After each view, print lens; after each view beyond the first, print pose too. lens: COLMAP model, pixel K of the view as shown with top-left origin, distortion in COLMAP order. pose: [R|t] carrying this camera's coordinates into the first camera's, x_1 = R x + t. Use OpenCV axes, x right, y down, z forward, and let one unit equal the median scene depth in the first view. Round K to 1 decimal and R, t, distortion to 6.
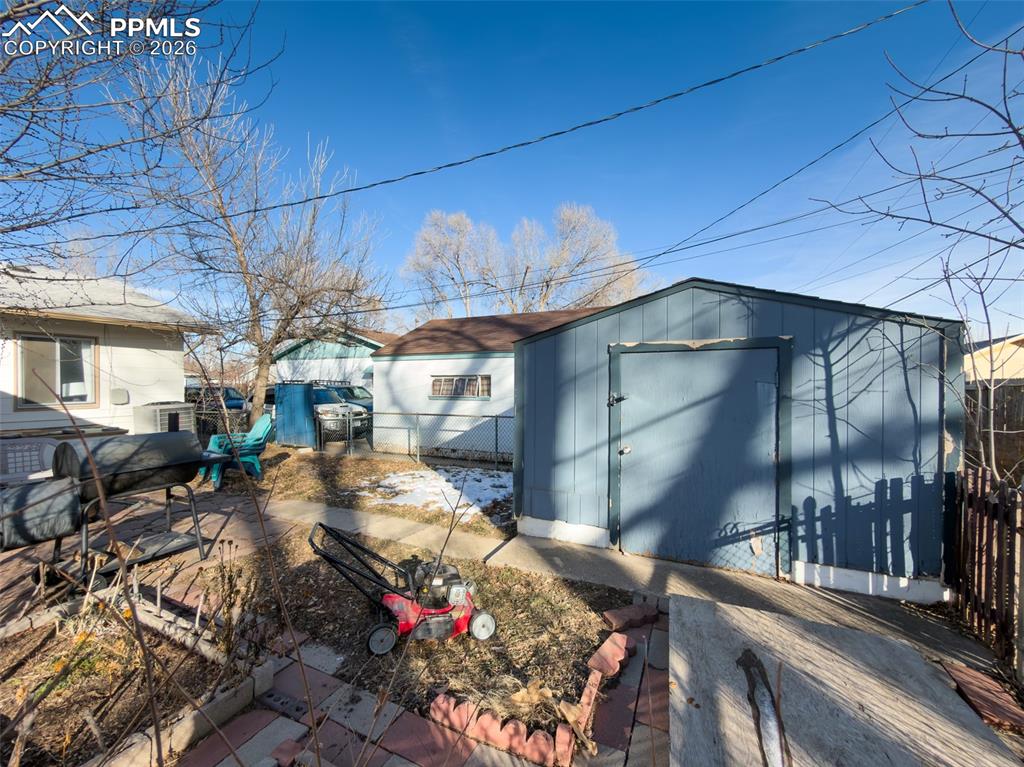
lens RADIAL K [[408.1, 0, 512.8], [0, 408.1, 385.2], [0, 0, 1]] dist [0.000561, -0.000448]
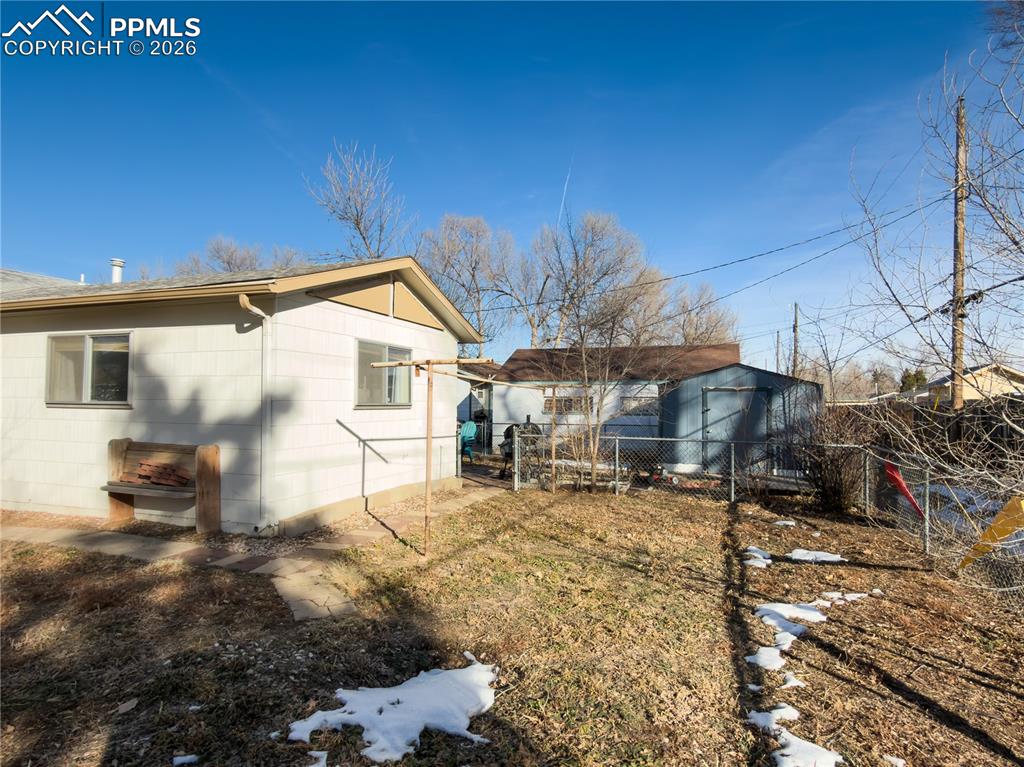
lens RADIAL K [[582.1, 0, 512.0], [0, 582.1, 383.5], [0, 0, 1]] dist [-0.003516, 0.000693]
pose [[0.996799, 0.008478, 0.079495, -1.086211], [-0.005876, 0.999441, -0.032911, -0.005088], [-0.079730, 0.032338, 0.996292, -2.191345]]
